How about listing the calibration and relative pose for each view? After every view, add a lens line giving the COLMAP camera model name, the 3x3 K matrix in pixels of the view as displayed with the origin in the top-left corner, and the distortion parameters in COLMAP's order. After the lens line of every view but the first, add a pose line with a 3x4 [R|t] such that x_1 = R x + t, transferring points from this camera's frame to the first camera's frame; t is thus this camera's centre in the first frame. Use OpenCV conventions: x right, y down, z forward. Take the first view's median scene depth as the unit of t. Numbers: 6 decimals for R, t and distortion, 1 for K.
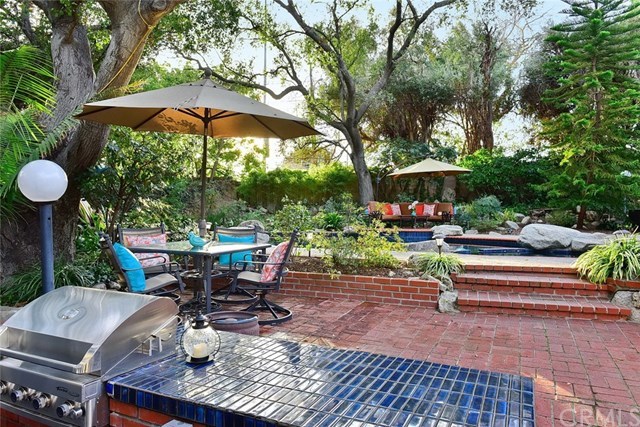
lens RADIAL K [[435.9, 0, 320.0], [0, 435.9, 213.5], [0, 0, 1]] dist [0.000730, 0.000278]
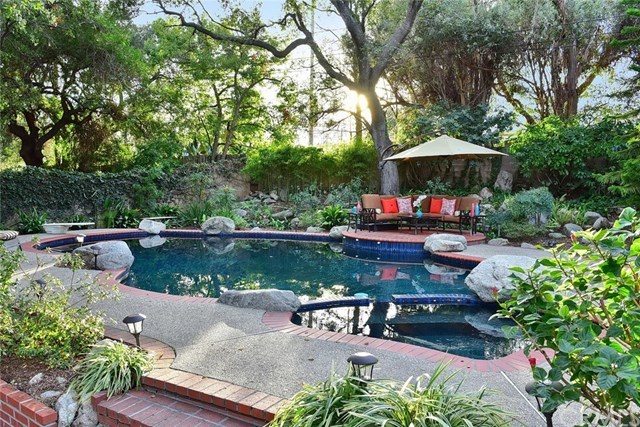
lens RADIAL K [[509.9, 0, 320.0], [0, 509.9, 213.5], [0, 0, 1]] dist [-0.000046, 0.000365]
pose [[0.975683, 0.015383, -0.218646, 0.179966], [-0.003400, 0.998476, 0.055079, -0.033357], [0.219160, -0.052997, 0.974248, 0.110200]]
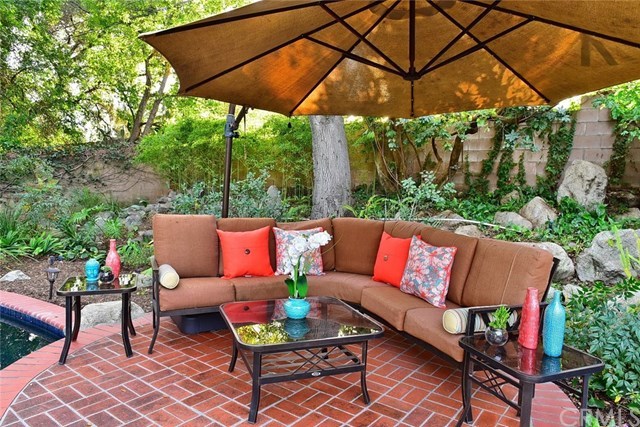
lens RADIAL K [[435.9, 0, 320.0], [0, 435.9, 213.5], [0, 0, 1]] dist [0.000730, 0.000278]
pose [[0.952346, 0.048509, -0.301138, 0.206779], [-0.029199, 0.997238, 0.068299, -0.036081], [0.303620, -0.056251, 0.951131, 0.630608]]
